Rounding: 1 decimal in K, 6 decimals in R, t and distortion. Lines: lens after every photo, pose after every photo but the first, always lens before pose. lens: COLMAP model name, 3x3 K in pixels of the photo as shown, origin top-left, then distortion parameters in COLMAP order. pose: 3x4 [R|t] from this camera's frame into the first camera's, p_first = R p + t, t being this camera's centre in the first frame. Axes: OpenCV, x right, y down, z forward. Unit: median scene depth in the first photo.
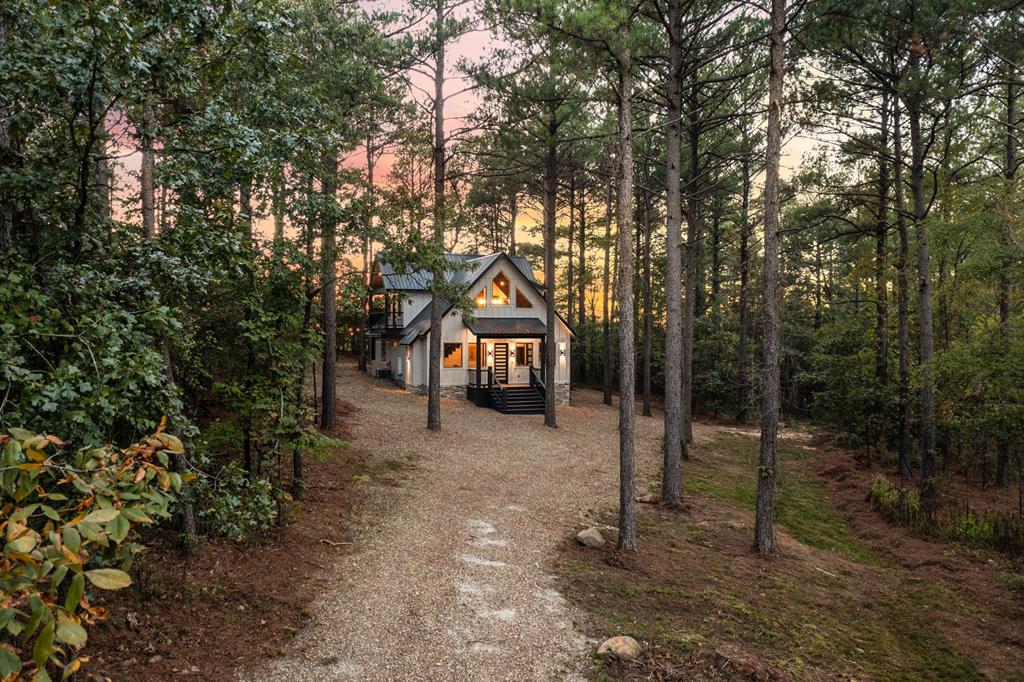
lens RADIAL K [[826.9, 0, 512.3], [0, 826.9, 340.2], [0, 0, 1]] dist [-0.004734, -0.000115]
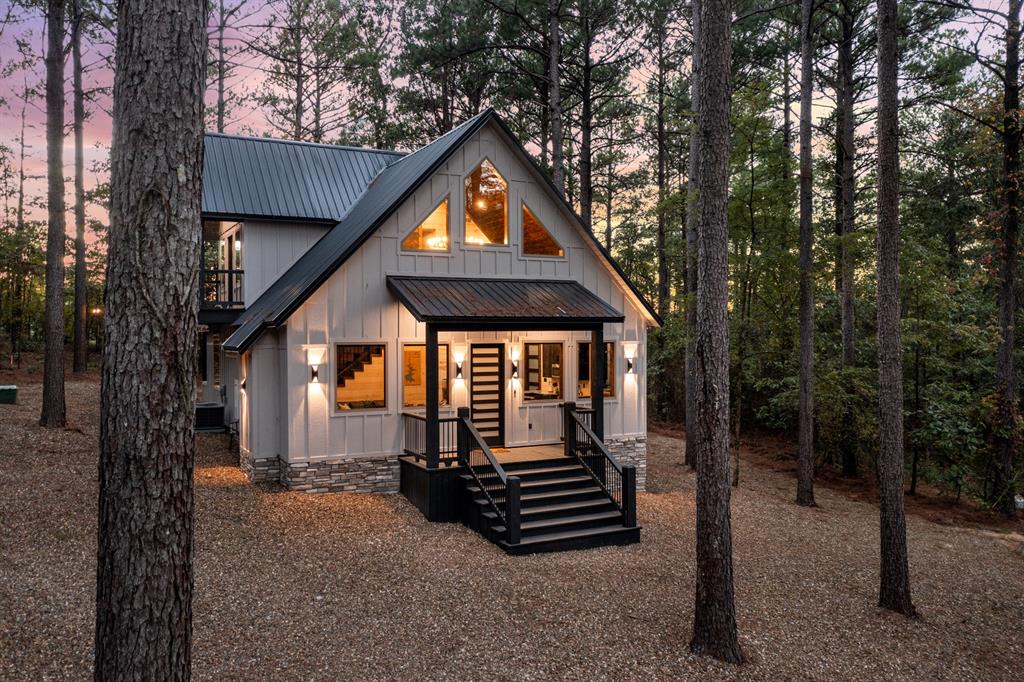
lens RADIAL K [[826.9, 0, 511.2], [0, 826.9, 342.0], [0, 0, 1]] dist [-0.004734, -0.000115]
pose [[0.997130, -0.005866, 0.075475, -0.031715], [0.005782, 0.999982, 0.001335, 0.002365], [-0.075481, -0.000894, 0.997147, 0.609228]]
